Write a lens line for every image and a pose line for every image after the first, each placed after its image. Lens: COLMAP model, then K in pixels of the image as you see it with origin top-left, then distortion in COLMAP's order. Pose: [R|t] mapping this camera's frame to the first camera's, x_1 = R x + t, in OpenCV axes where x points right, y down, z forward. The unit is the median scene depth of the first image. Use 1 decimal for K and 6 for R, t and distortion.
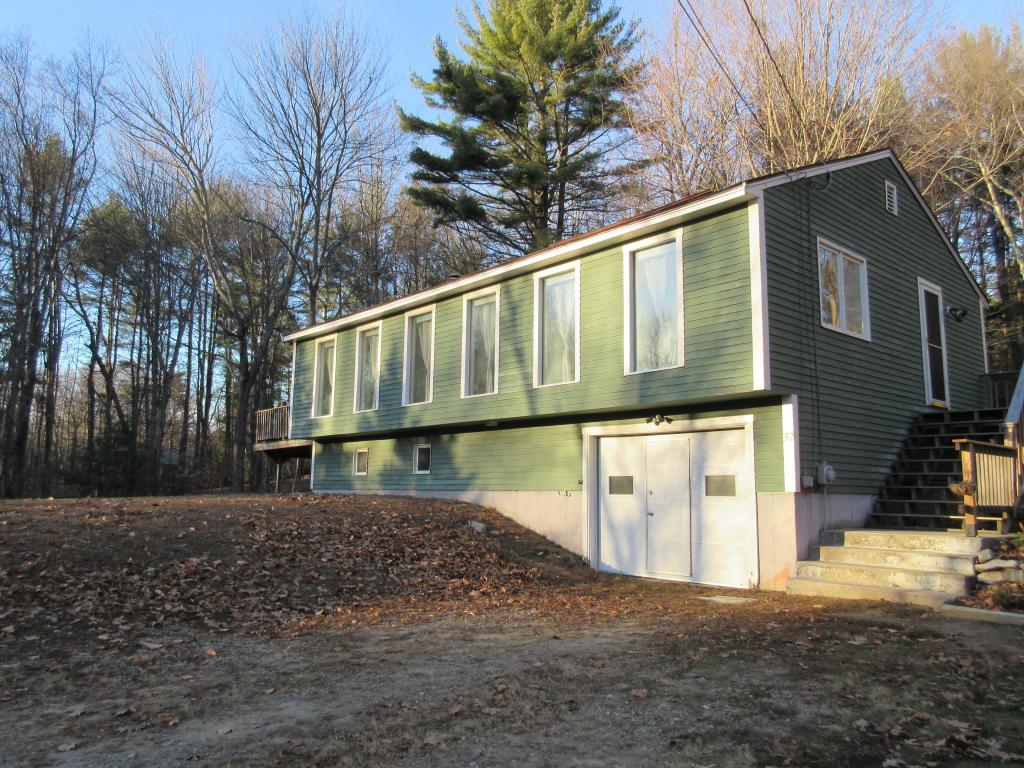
lens RADIAL K [[759.1, 0, 512.0], [0, 759.1, 384.0], [0, 0, 1]] dist [0.004969, 0.000299]
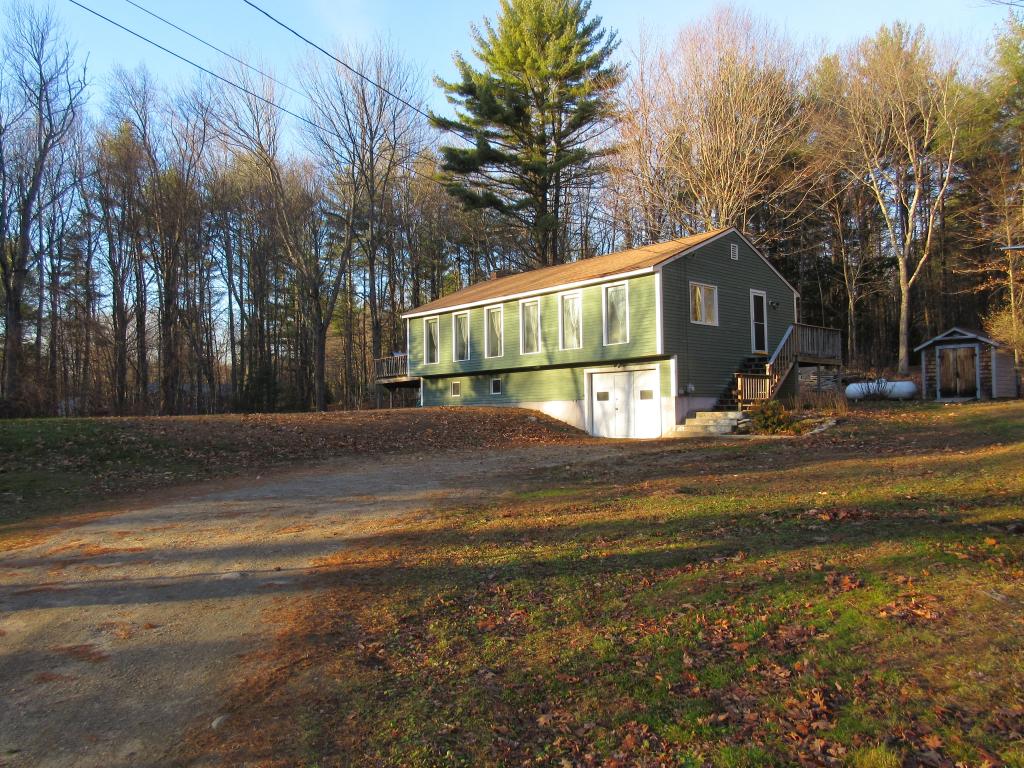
lens RADIAL K [[759.1, 0, 512.0], [0, 759.1, 384.0], [0, 0, 1]] dist [0.004969, 0.000299]
pose [[0.999545, -0.027262, 0.012909, -0.119711], [0.025797, 0.994393, 0.102554, -0.109552], [-0.015632, -0.102174, 0.994644, -0.967111]]
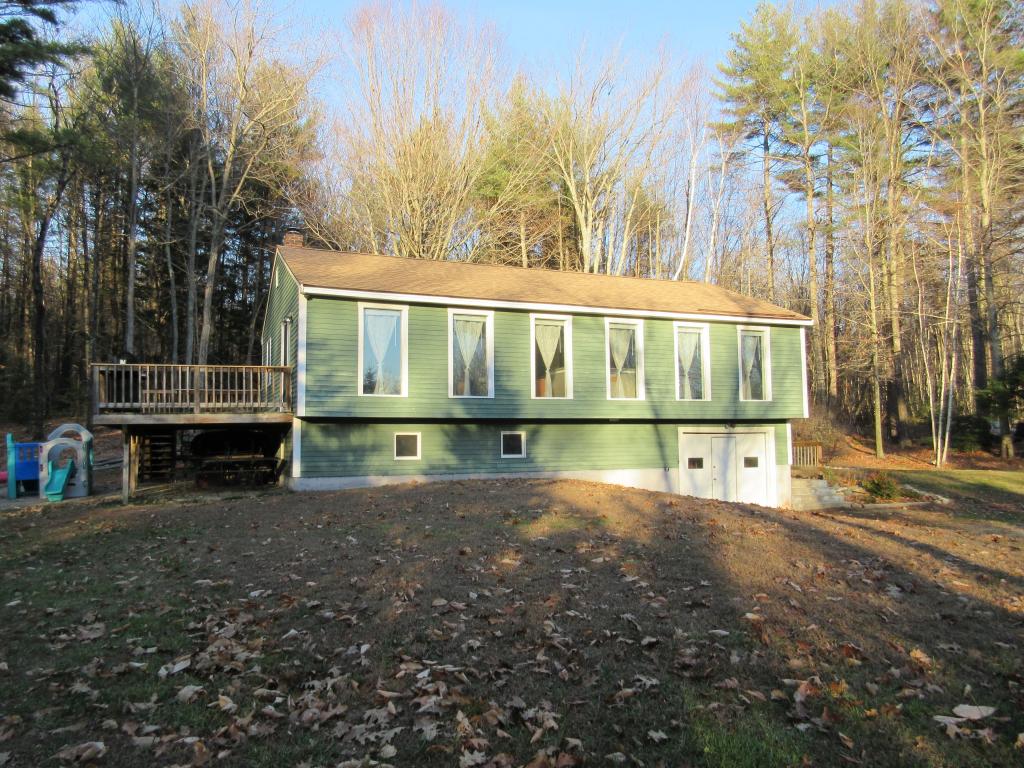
lens RADIAL K [[732.7, 0, 512.0], [0, 732.7, 384.0], [0, 0, 1]] dist [0.006070, 0.000807]
pose [[0.327245, 0.063489, 0.942804, -1.336238], [-0.119157, 0.992548, -0.025480, 0.045059], [-0.937397, -0.104003, 0.332372, 0.767698]]
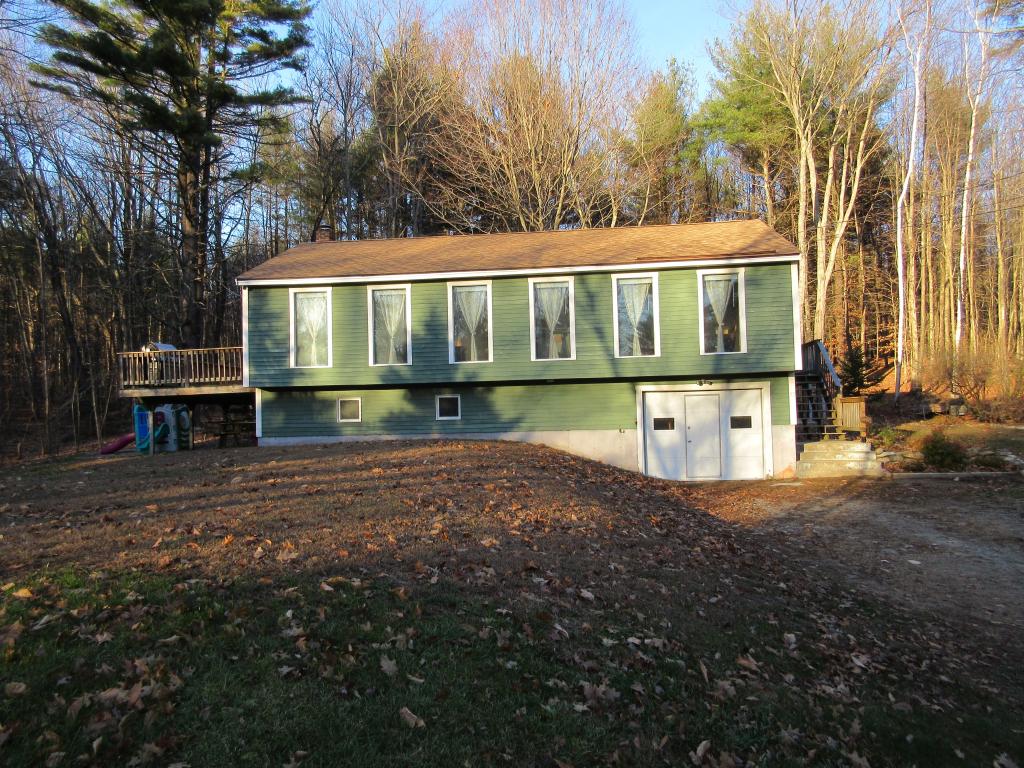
lens RADIAL K [[723.1, 0, 512.0], [0, 723.1, 384.0], [0, 0, 1]] dist [-0.007754, -0.001060]
pose [[0.746756, -0.004550, 0.665082, -0.932610], [-0.062014, 0.995144, 0.076437, -0.034006], [-0.662200, -0.098324, 0.742848, 0.117544]]
